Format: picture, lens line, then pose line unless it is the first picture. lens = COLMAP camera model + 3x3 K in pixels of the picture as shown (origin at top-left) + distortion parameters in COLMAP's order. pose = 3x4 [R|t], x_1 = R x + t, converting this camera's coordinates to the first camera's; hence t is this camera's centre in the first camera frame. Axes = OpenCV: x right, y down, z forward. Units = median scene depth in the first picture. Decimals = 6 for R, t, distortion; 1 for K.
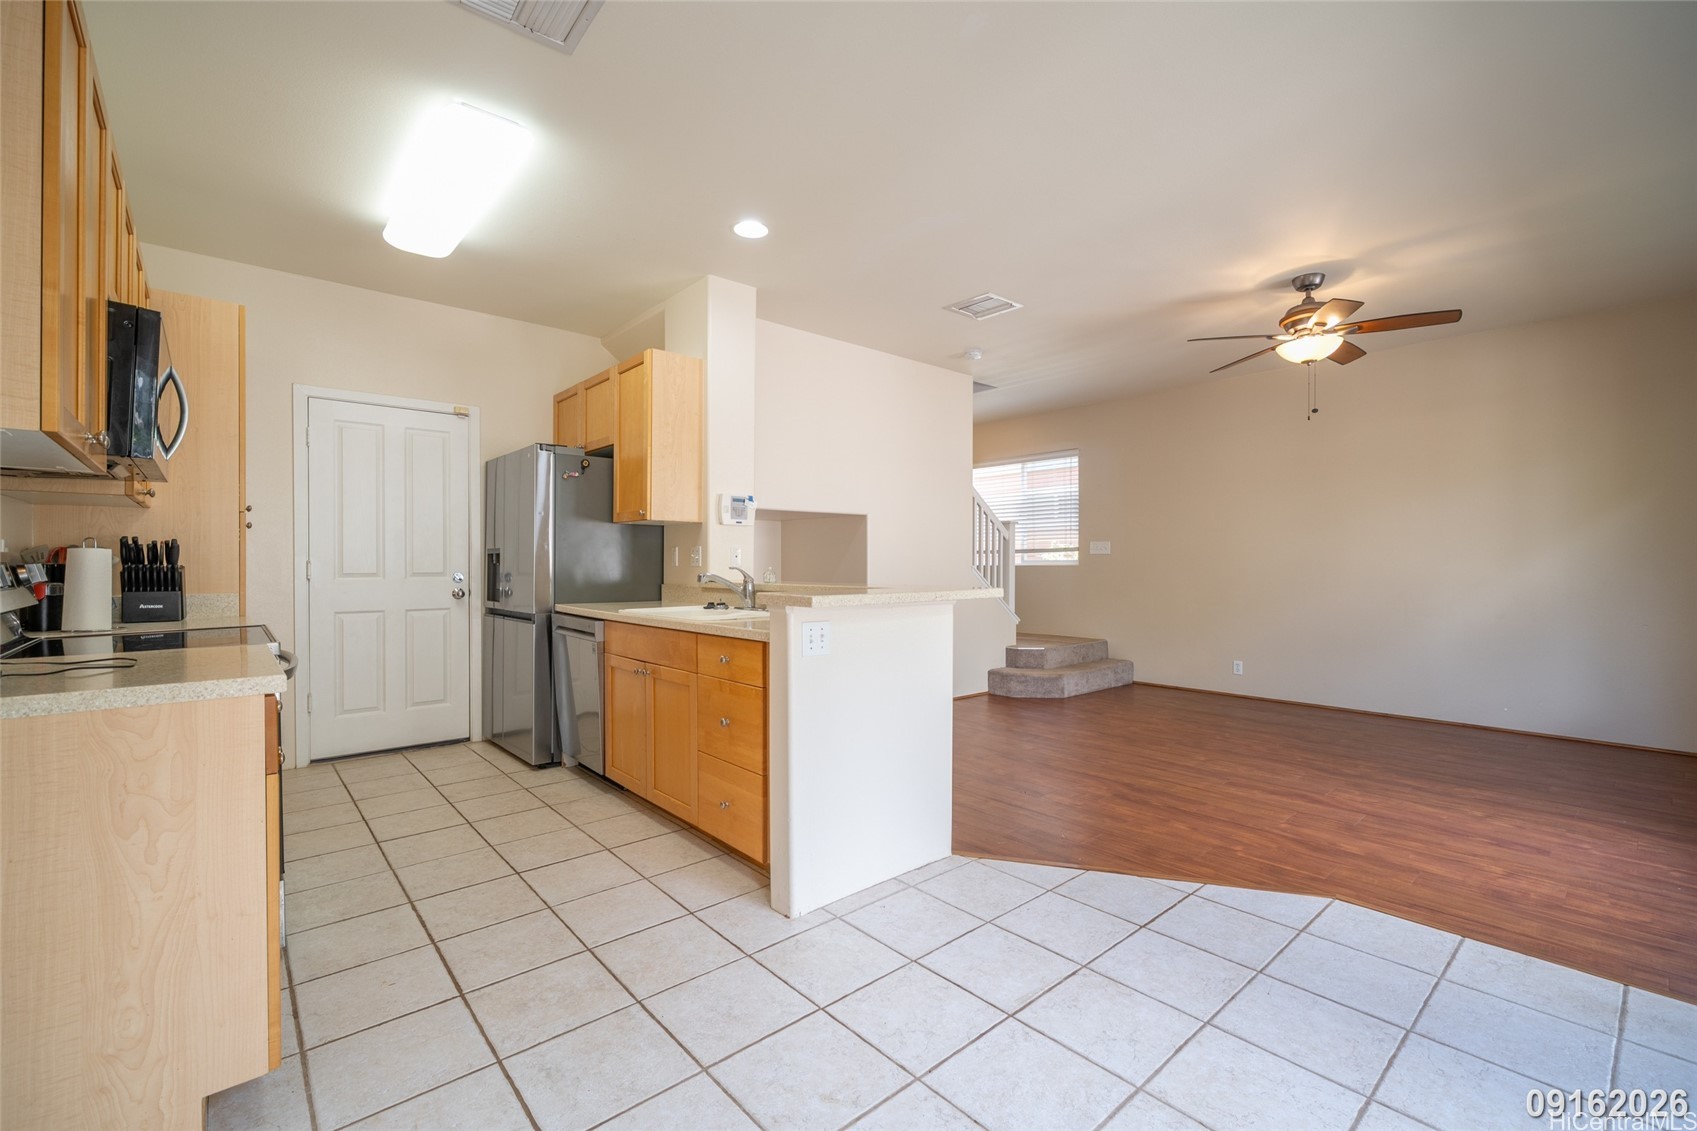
lens RADIAL K [[726.0, 0, 852.4], [0, 726.0, 568.6], [0, 0, 1]] dist [-0.000029, 0.000349]
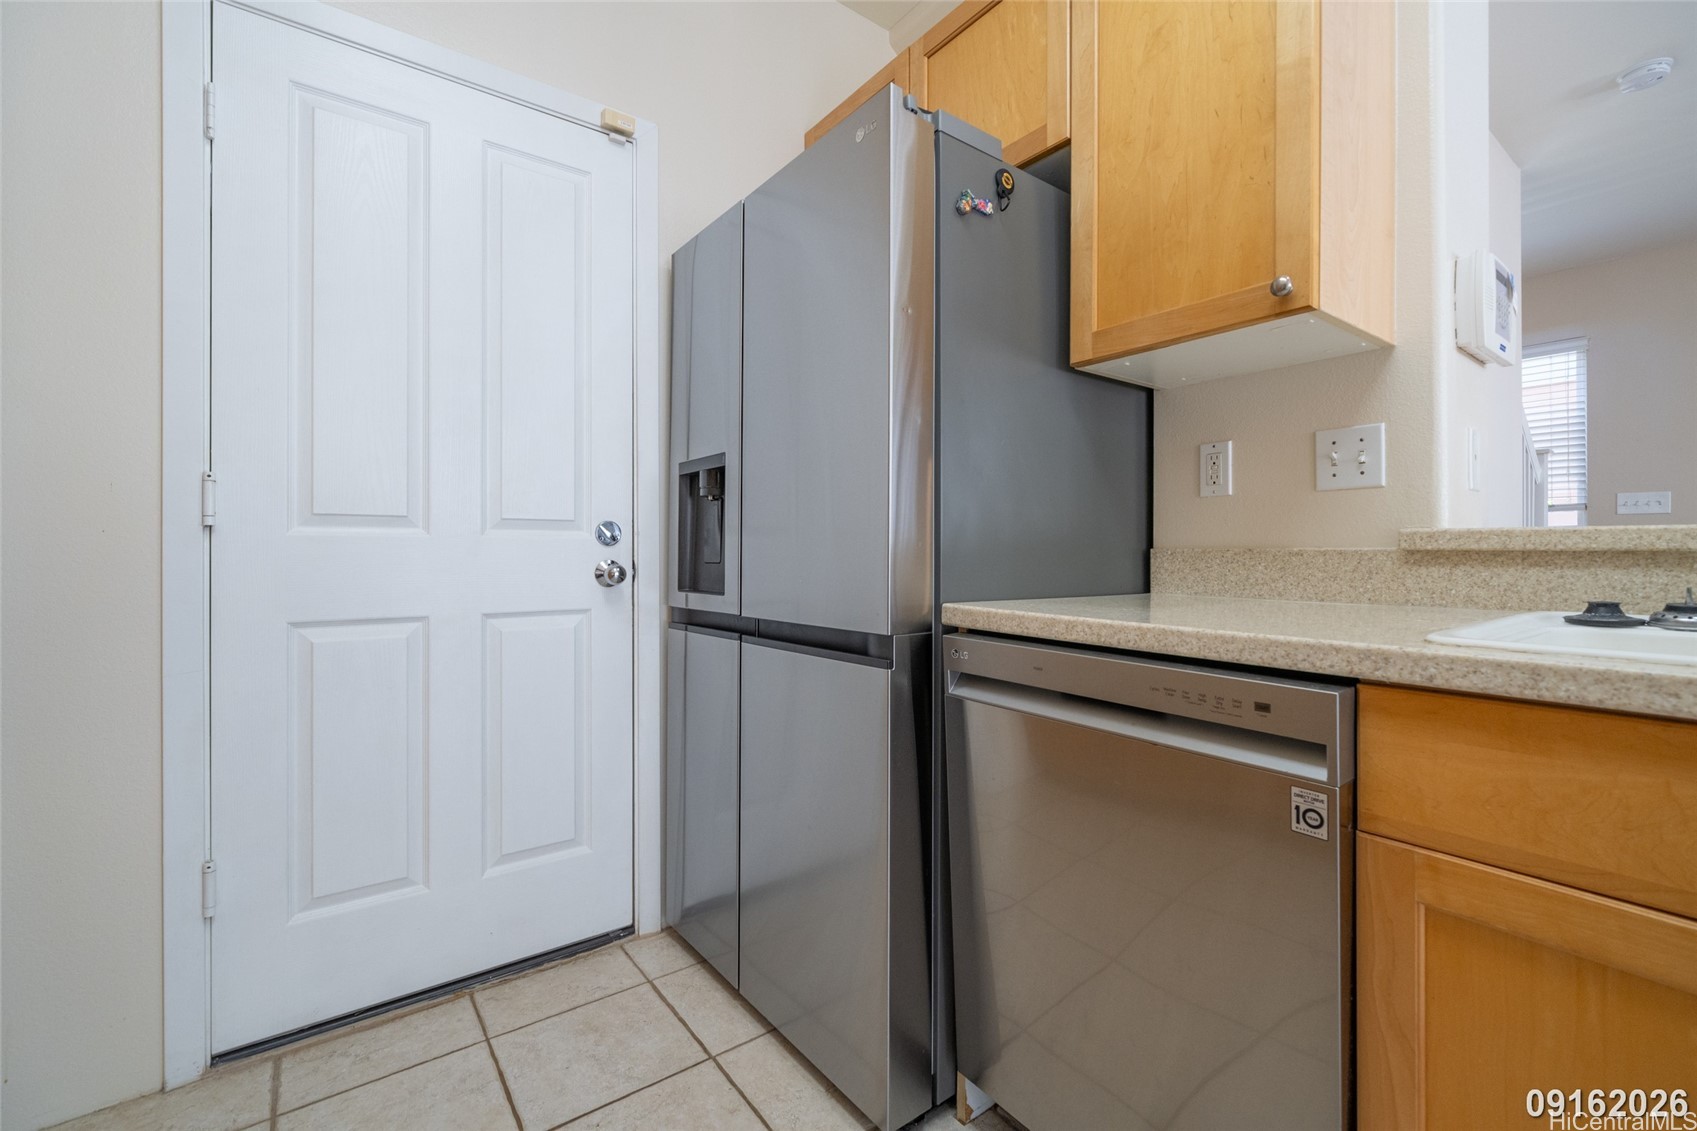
lens RADIAL K [[726.0, 0, 868.9], [0, 726.0, 554.7], [0, 0, 1]] dist [-0.000029, 0.000349]
pose [[0.998517, 0.000624, -0.054436, -0.436152], [-0.001010, 0.999974, -0.007074, 0.031202], [0.054430, 0.007119, 0.998492, 0.700593]]
